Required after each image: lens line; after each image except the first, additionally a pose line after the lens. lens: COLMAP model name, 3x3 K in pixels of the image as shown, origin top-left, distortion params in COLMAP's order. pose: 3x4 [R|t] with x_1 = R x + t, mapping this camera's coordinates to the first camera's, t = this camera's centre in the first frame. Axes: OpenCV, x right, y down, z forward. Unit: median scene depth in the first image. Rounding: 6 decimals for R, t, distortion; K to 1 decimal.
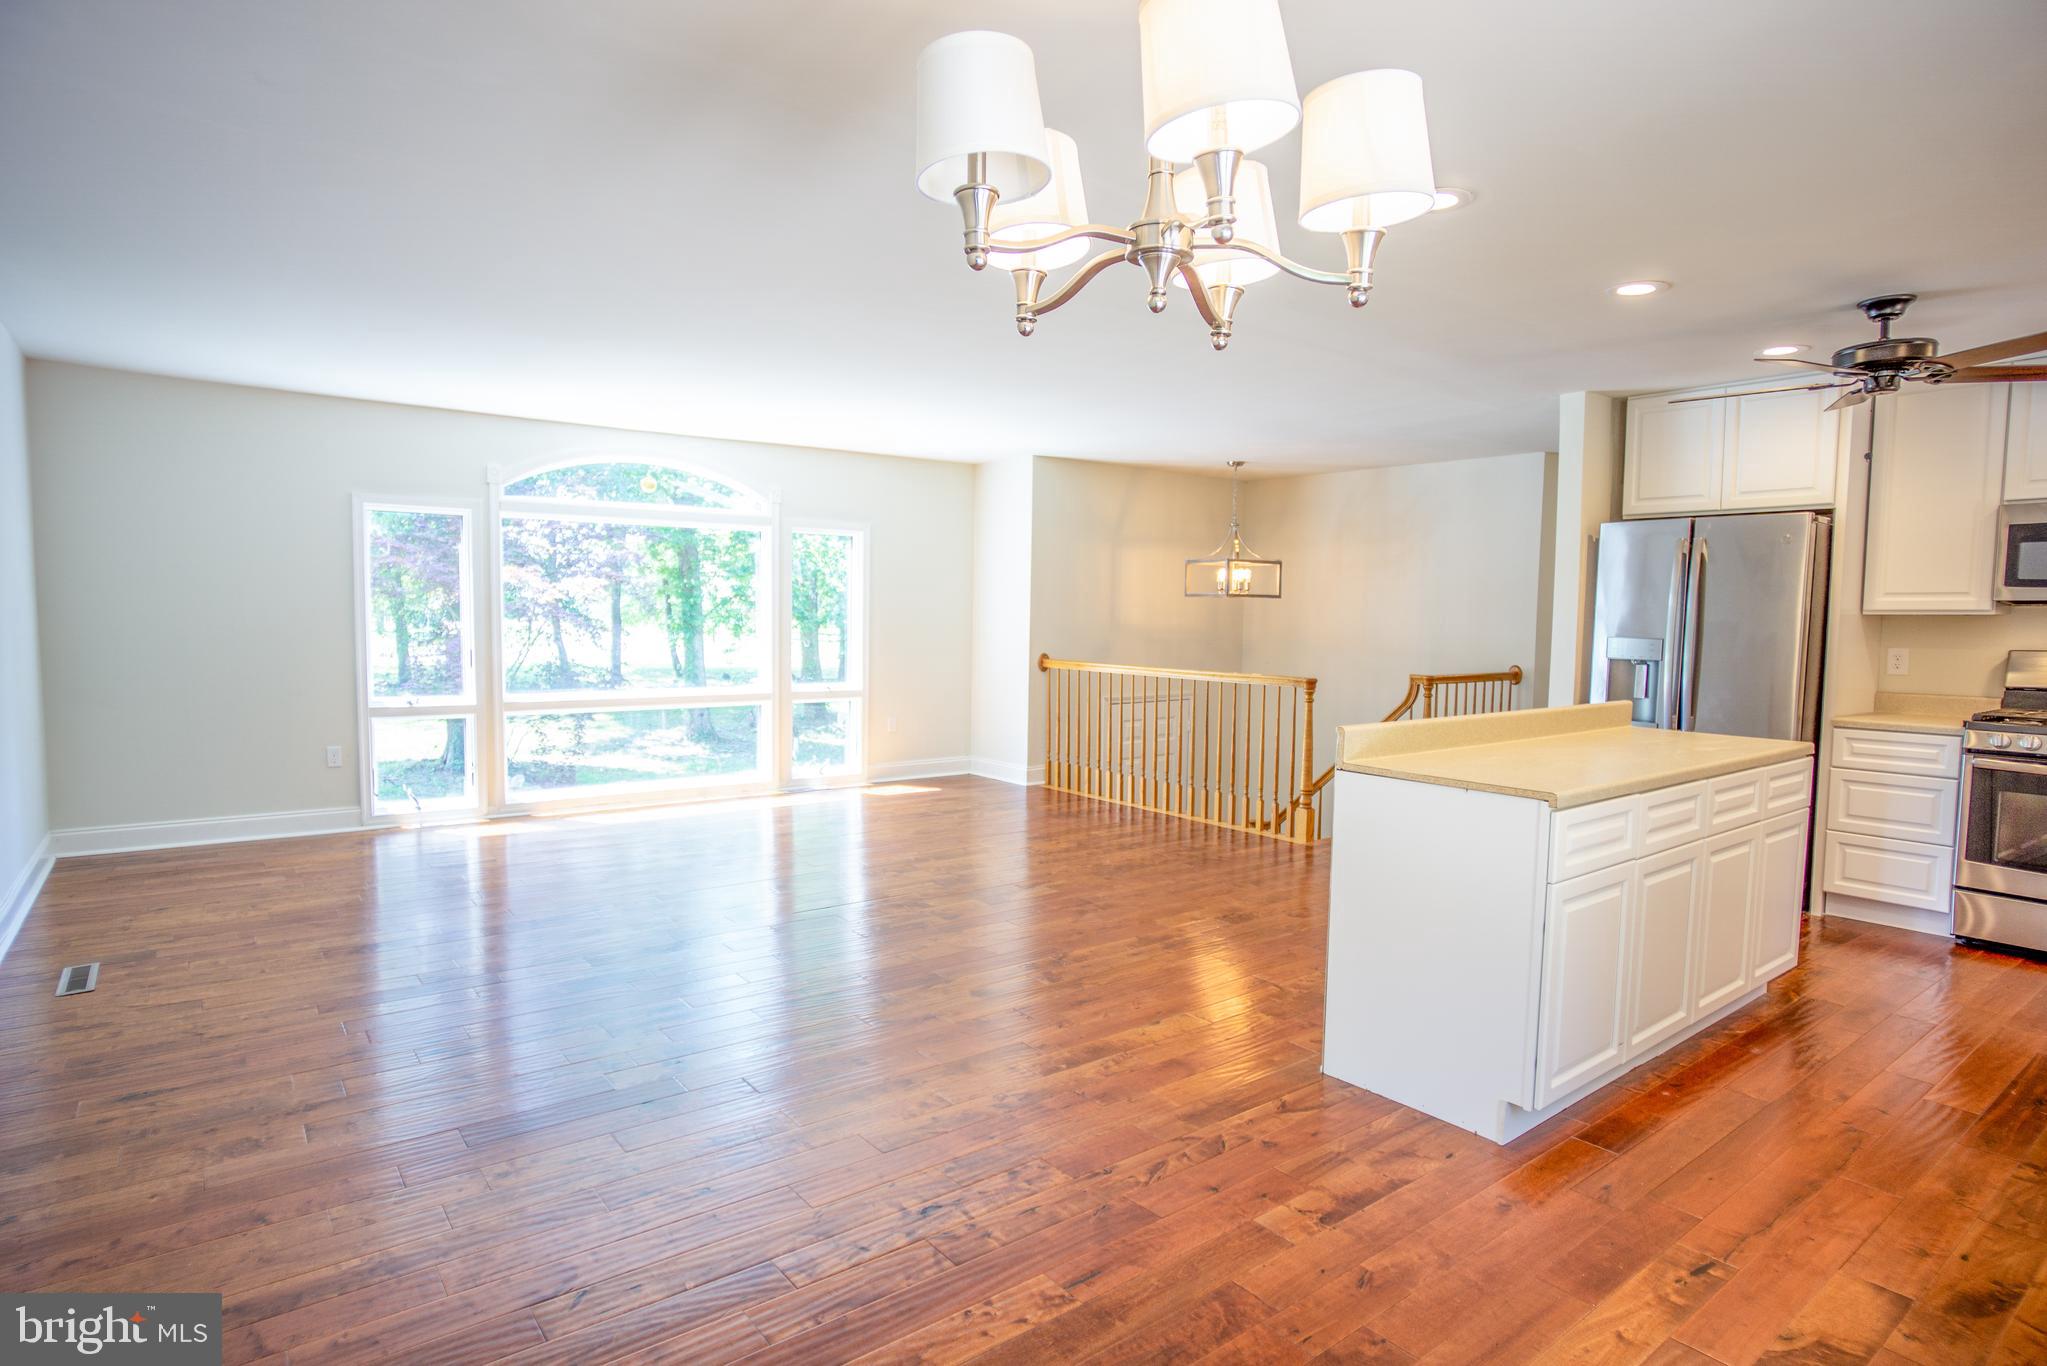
lens RADIAL K [[1120.8, 0, 1031.2], [0, 1120.8, 703.6], [0, 0, 1]] dist [-0.066197, 0.055197]
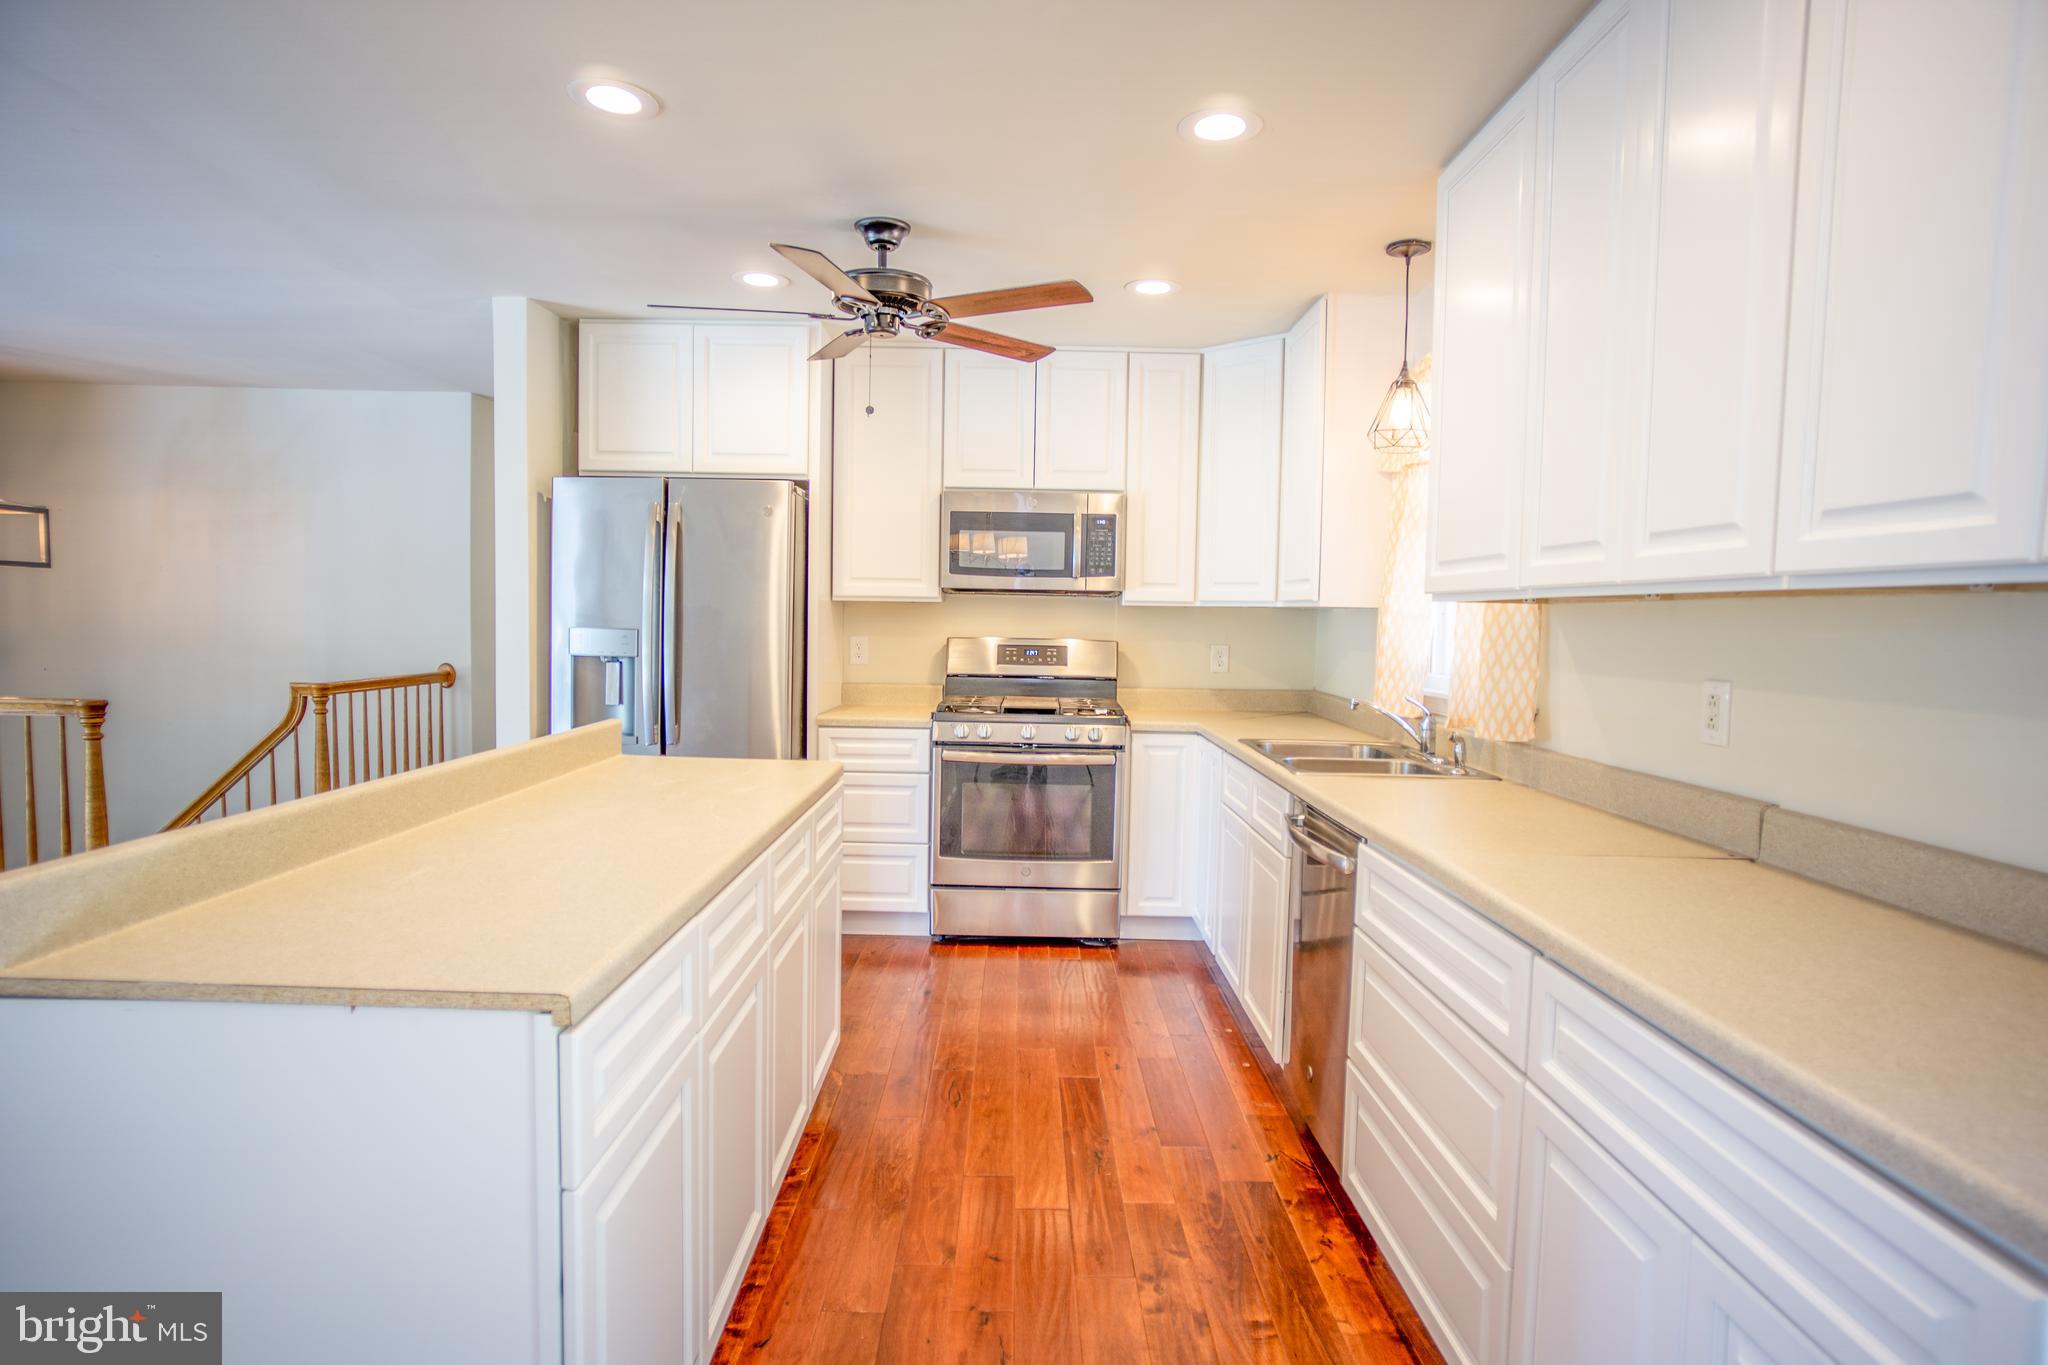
lens RADIAL K [[1093.8, 0, 1011.1], [0, 1093.8, 685.0], [0, 0, 1]] dist [-0.055590, 0.032546]
pose [[0.626011, -0.046019, 0.778455, 0.143307], [0.049567, 0.998587, 0.019172, -0.021933], [-0.778237, 0.026584, 0.627407, 0.329491]]
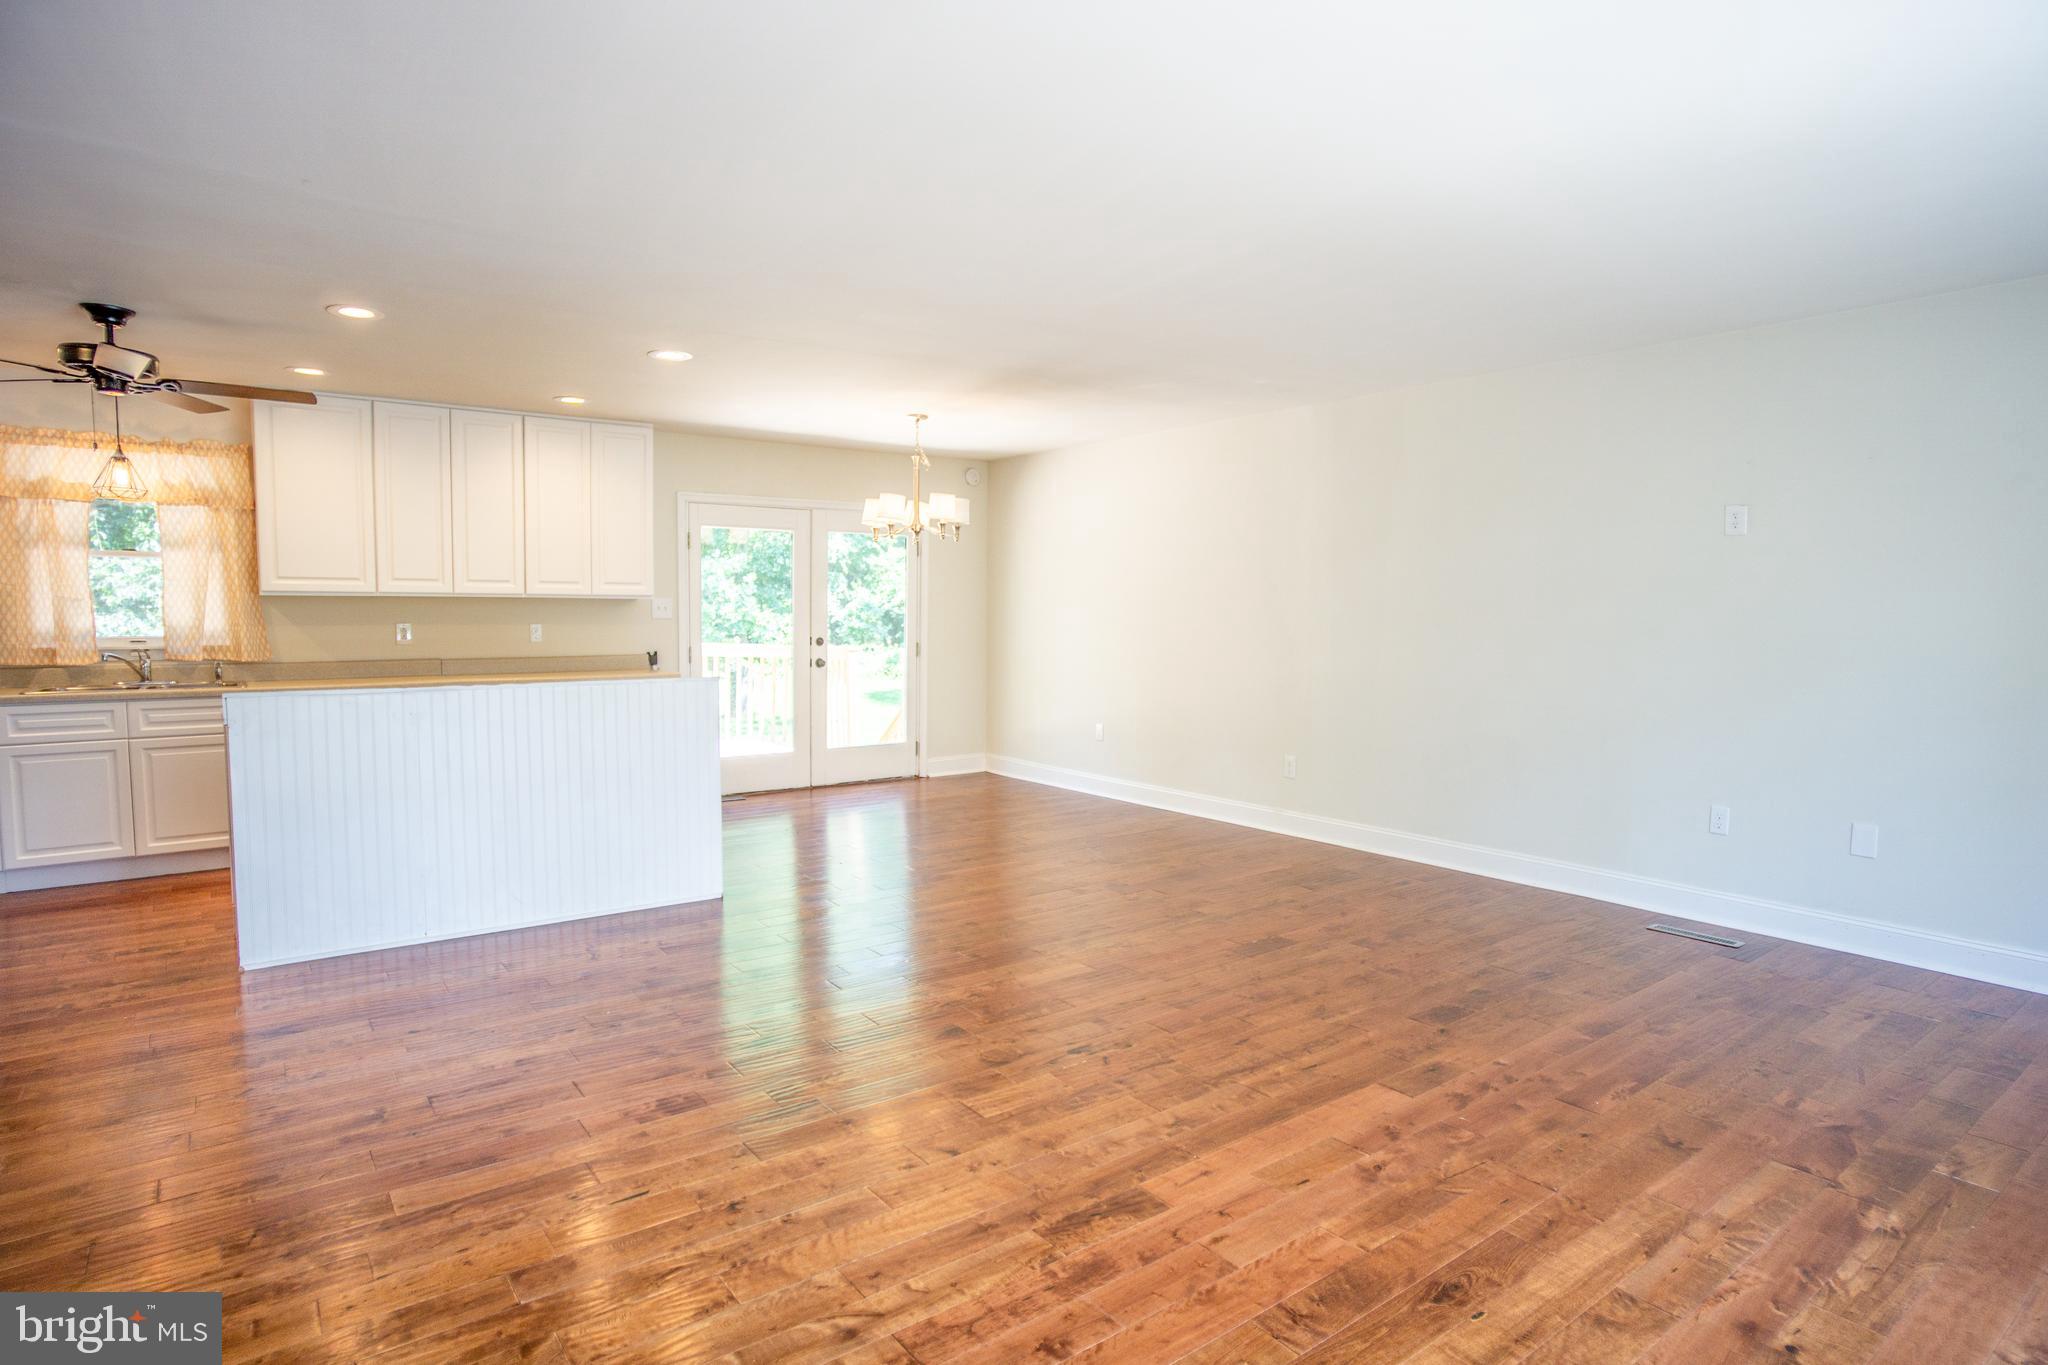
lens RADIAL K [[1104.6, 0, 1020.3], [0, 1104.6, 690.5], [0, 0, 1]] dist [-0.057943, 0.042942]
pose [[-0.998990, -0.023920, 0.038027, -0.147230], [-0.017541, 0.986957, 0.160026, -0.145899], [-0.041359, 0.159197, -0.986380, 1.673892]]
